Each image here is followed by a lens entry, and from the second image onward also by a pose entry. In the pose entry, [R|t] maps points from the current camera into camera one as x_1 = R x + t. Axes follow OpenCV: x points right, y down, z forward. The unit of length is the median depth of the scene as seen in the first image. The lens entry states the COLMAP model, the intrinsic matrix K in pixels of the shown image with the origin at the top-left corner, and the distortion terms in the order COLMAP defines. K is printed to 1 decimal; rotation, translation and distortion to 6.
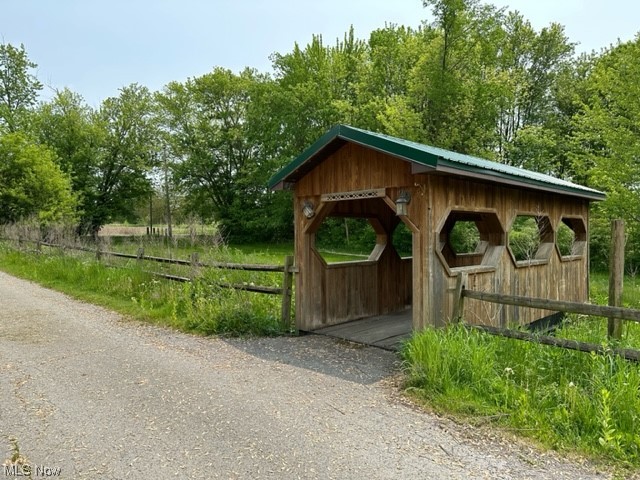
lens RADIAL K [[445.2, 0, 317.5], [0, 445.2, 242.1], [0, 0, 1]] dist [0.066841, -0.064706]
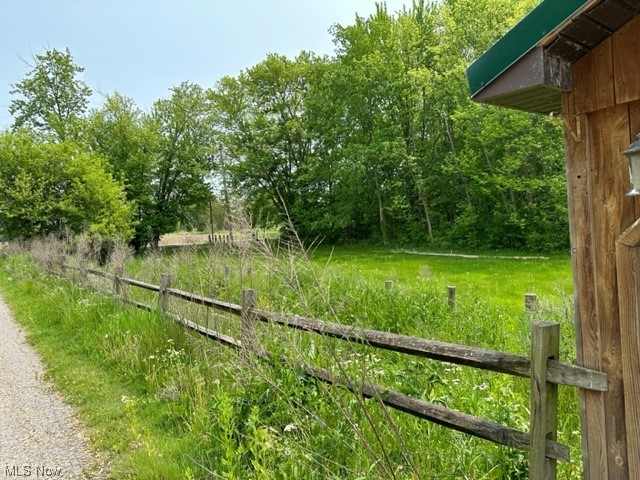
lens RADIAL K [[445.2, 0, 317.5], [0, 445.2, 242.1], [0, 0, 1]] dist [0.066841, -0.064706]
pose [[0.989385, -0.053570, -0.135081, -0.026511], [0.054066, 0.998537, -0.000002, -0.005039], [0.134883, -0.007302, 0.990835, 0.109075]]
